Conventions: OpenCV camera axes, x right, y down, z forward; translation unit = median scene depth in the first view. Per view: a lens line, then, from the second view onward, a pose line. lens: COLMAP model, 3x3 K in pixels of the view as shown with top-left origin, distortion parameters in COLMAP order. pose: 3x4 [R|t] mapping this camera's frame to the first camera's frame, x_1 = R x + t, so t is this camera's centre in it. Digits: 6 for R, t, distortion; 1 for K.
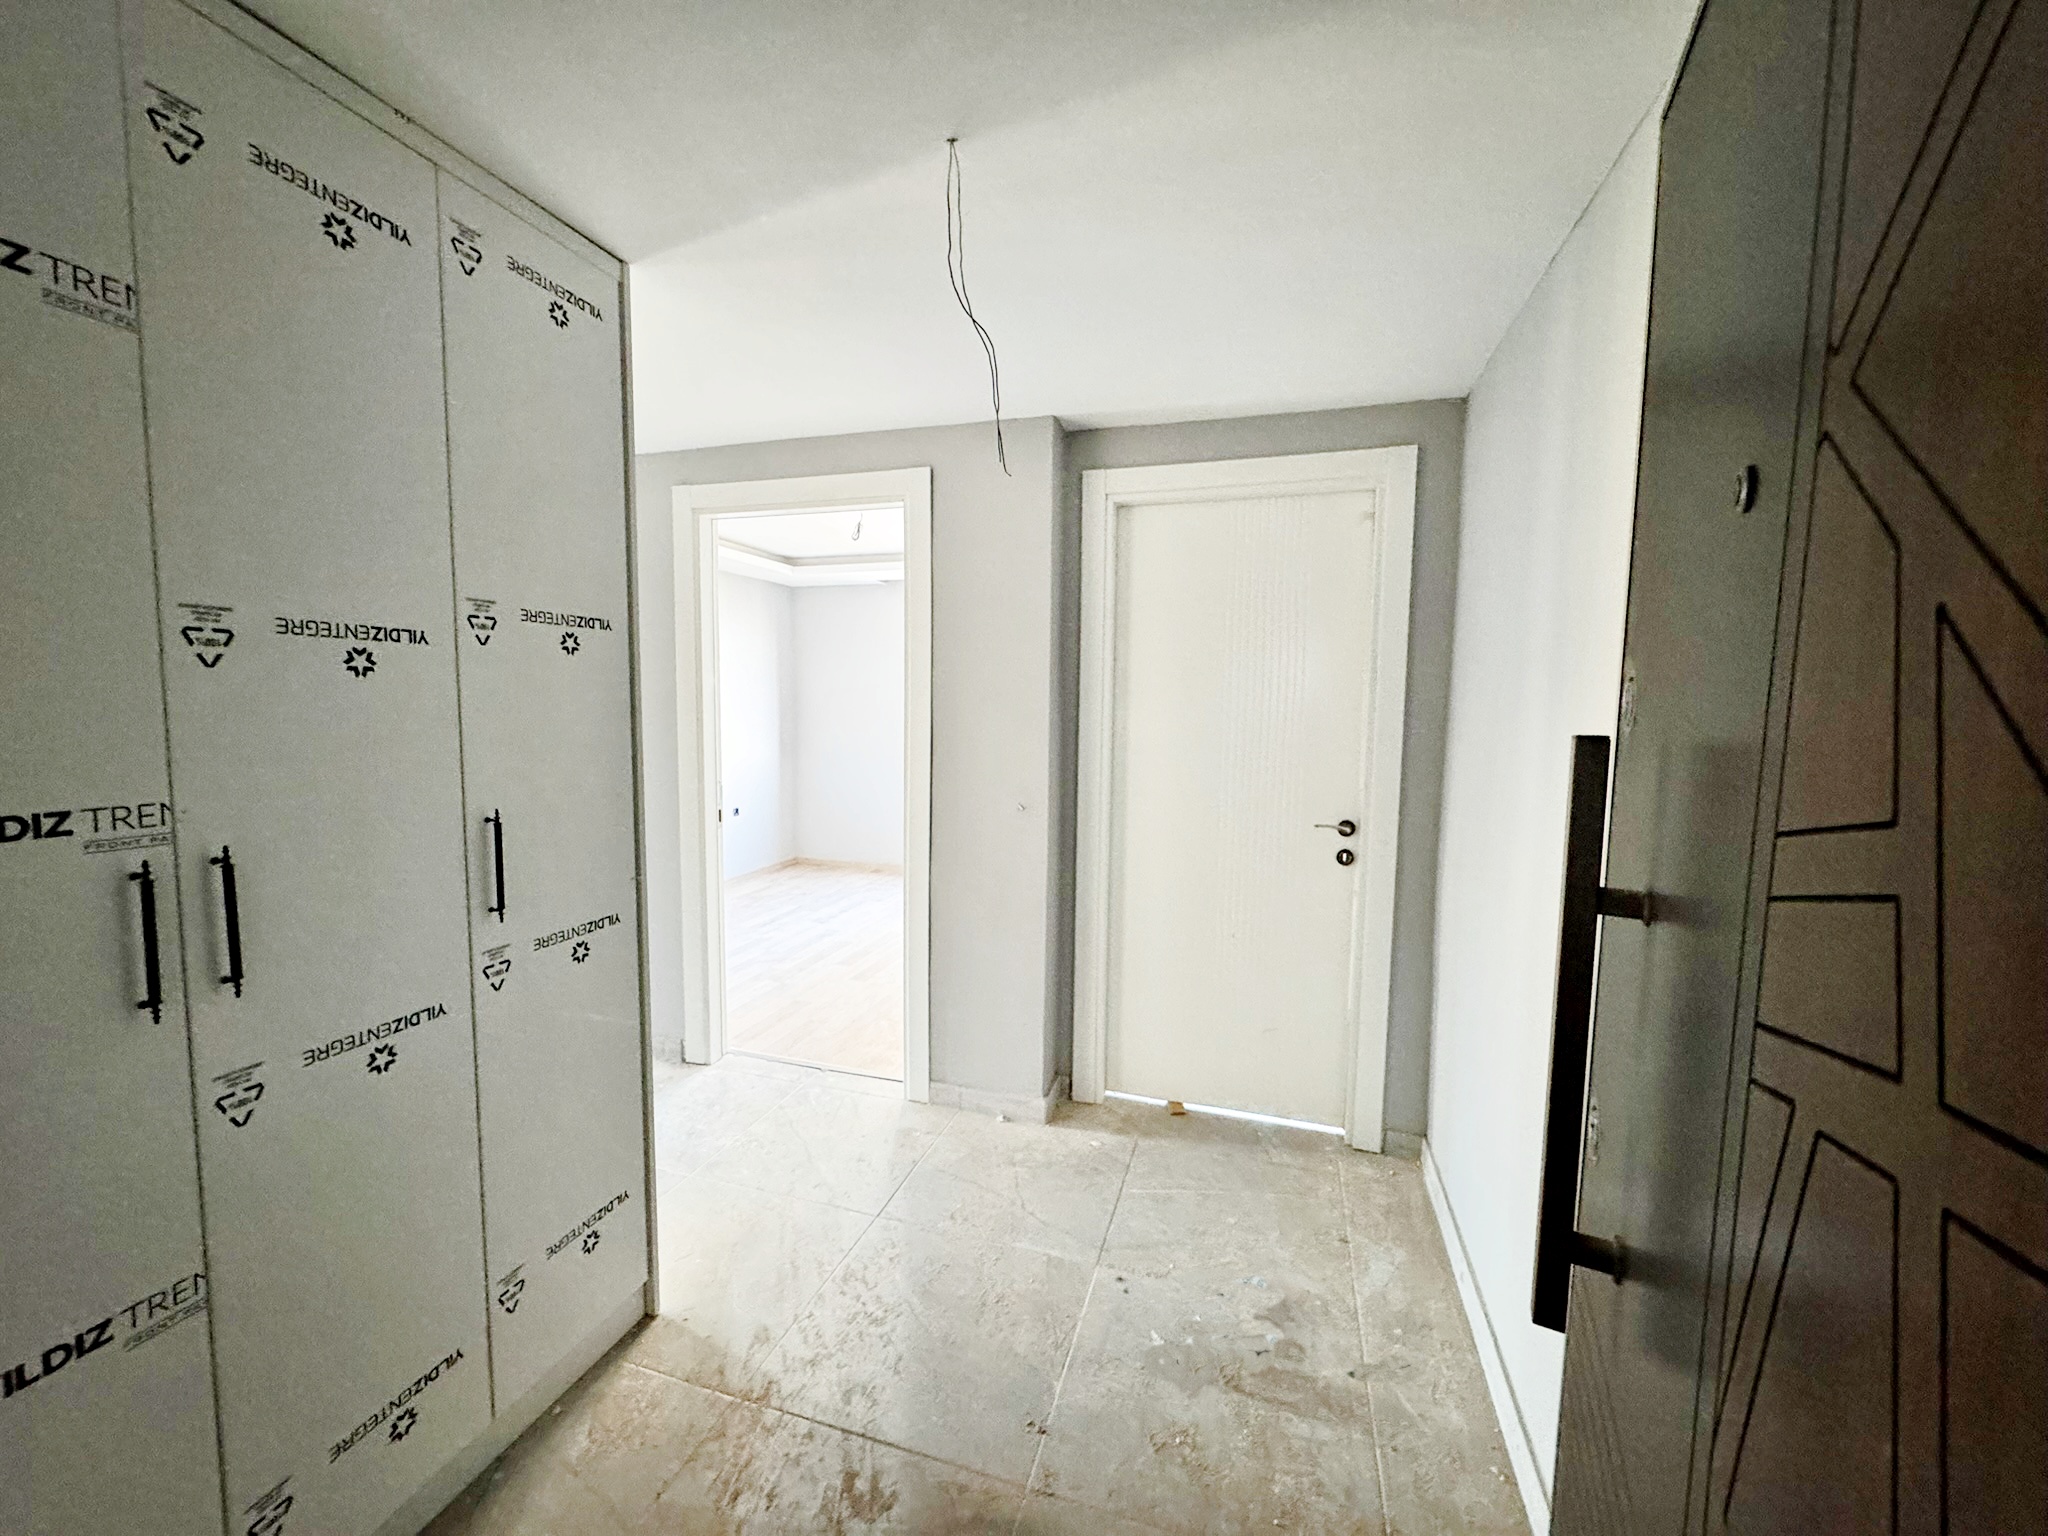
lens RADIAL K [[819.5, 0, 1022.2], [0, 819.5, 767.8], [0, 0, 1]] dist [-0.002938, 0.000307]
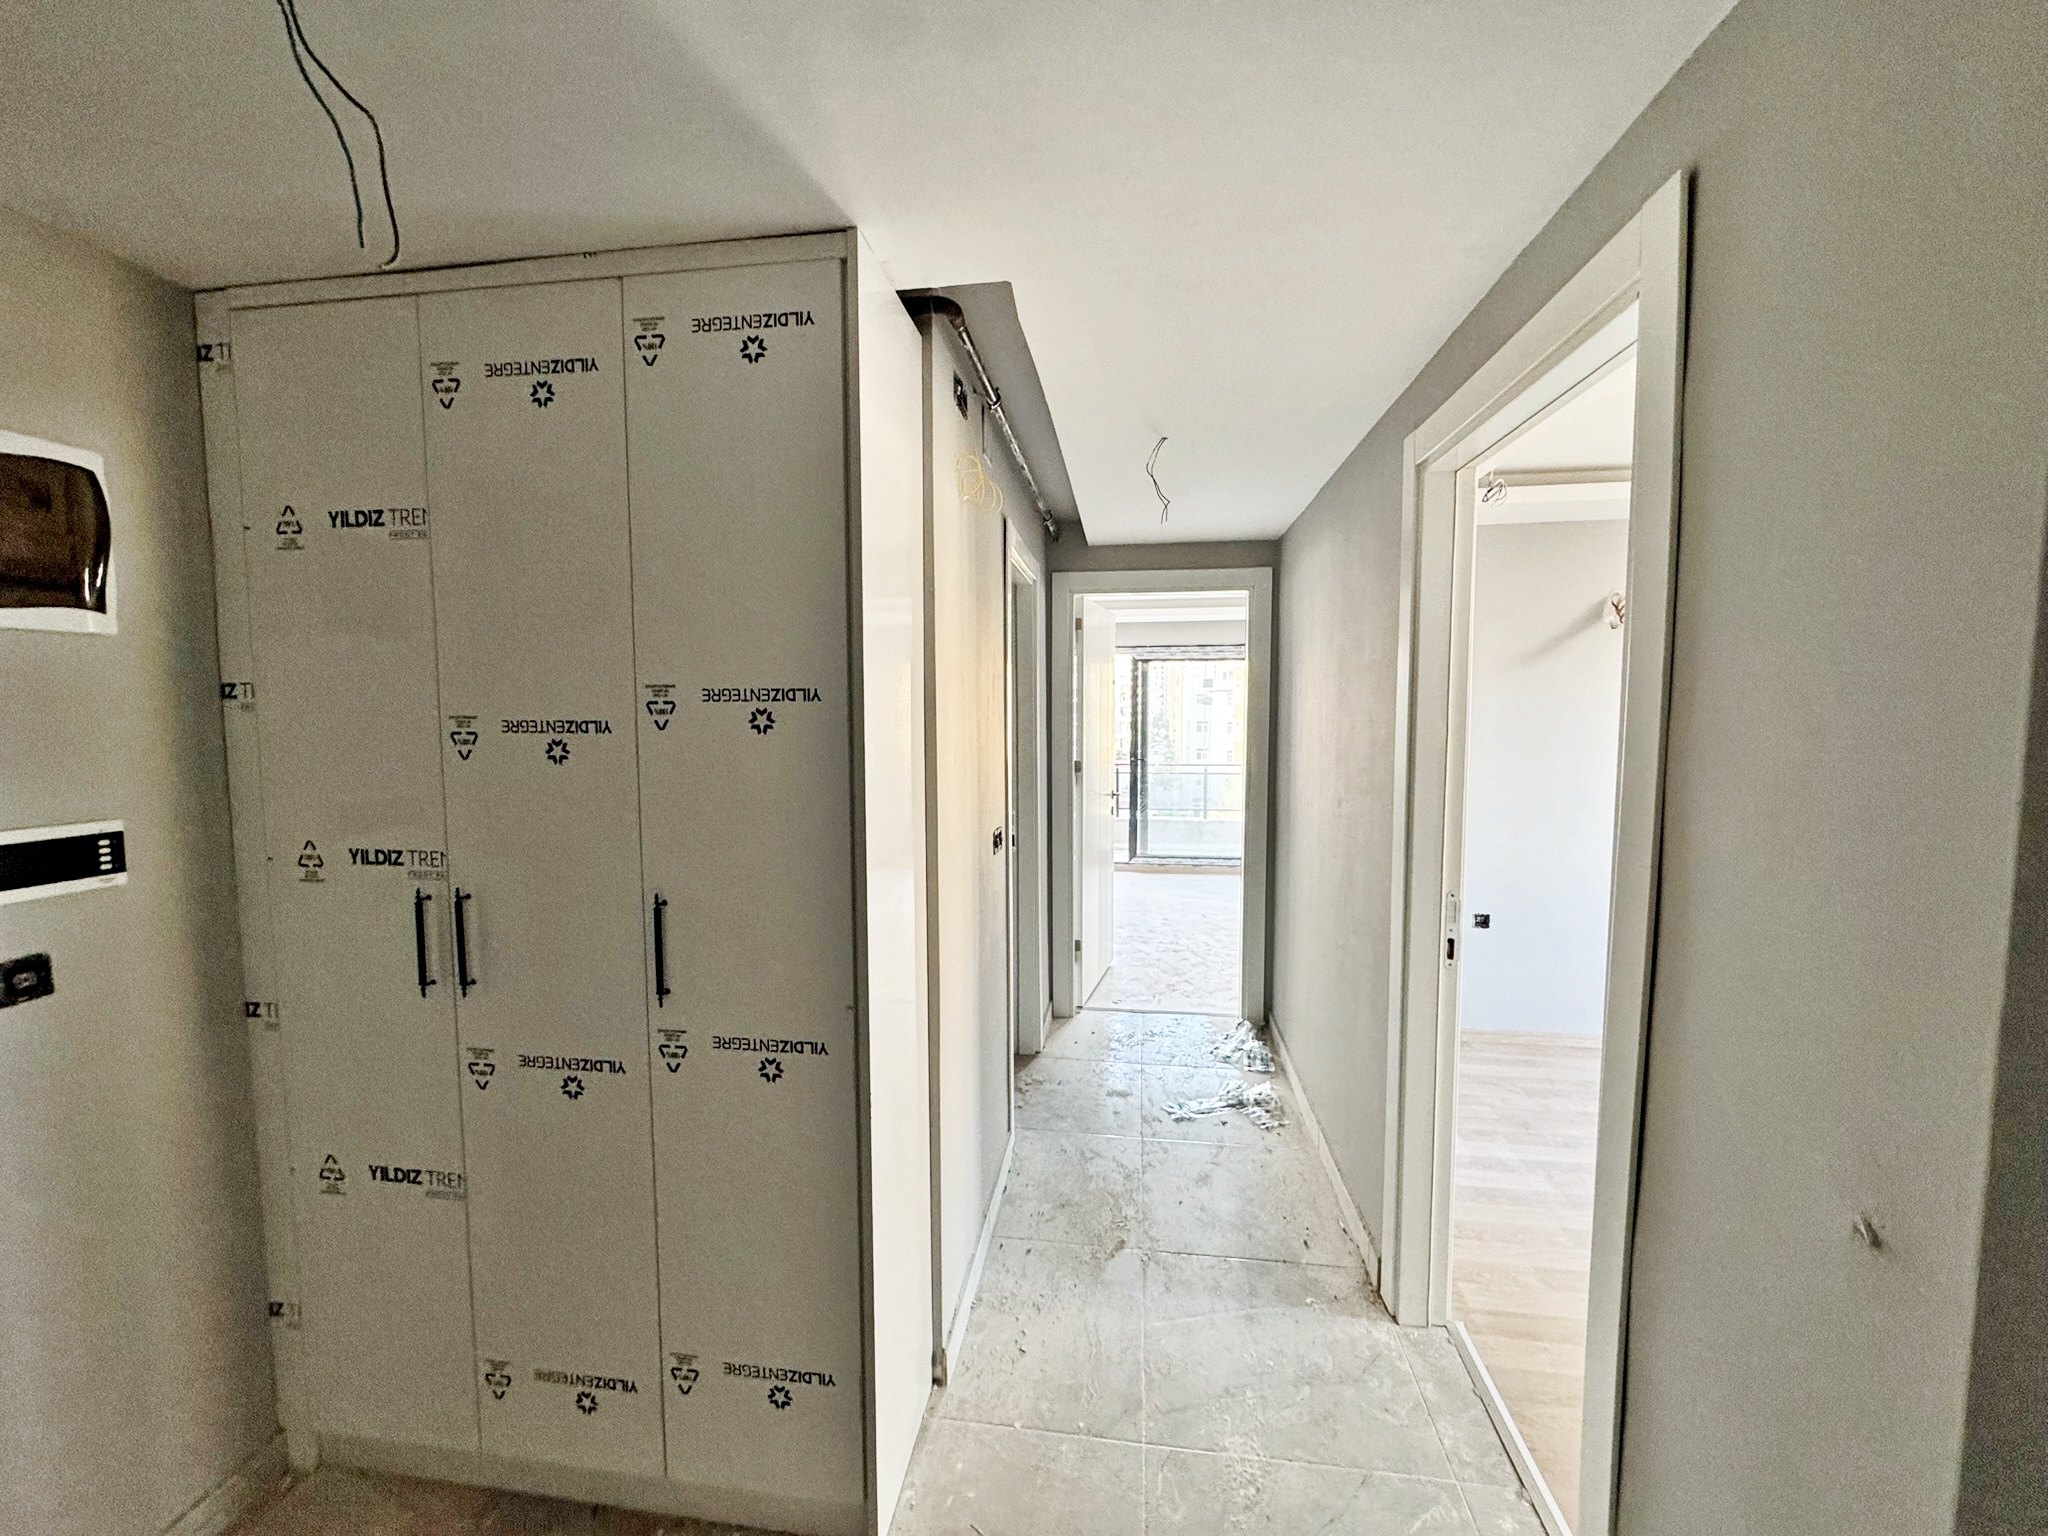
lens RADIAL K [[819.5, 0, 1022.2], [0, 819.5, 767.8], [0, 0, 1]] dist [-0.002938, 0.000307]
pose [[0.156464, 0.058981, -0.985921, 0.419178], [-0.076369, 0.995949, 0.047461, -0.192265], [0.984727, 0.067868, 0.160334, 1.326035]]
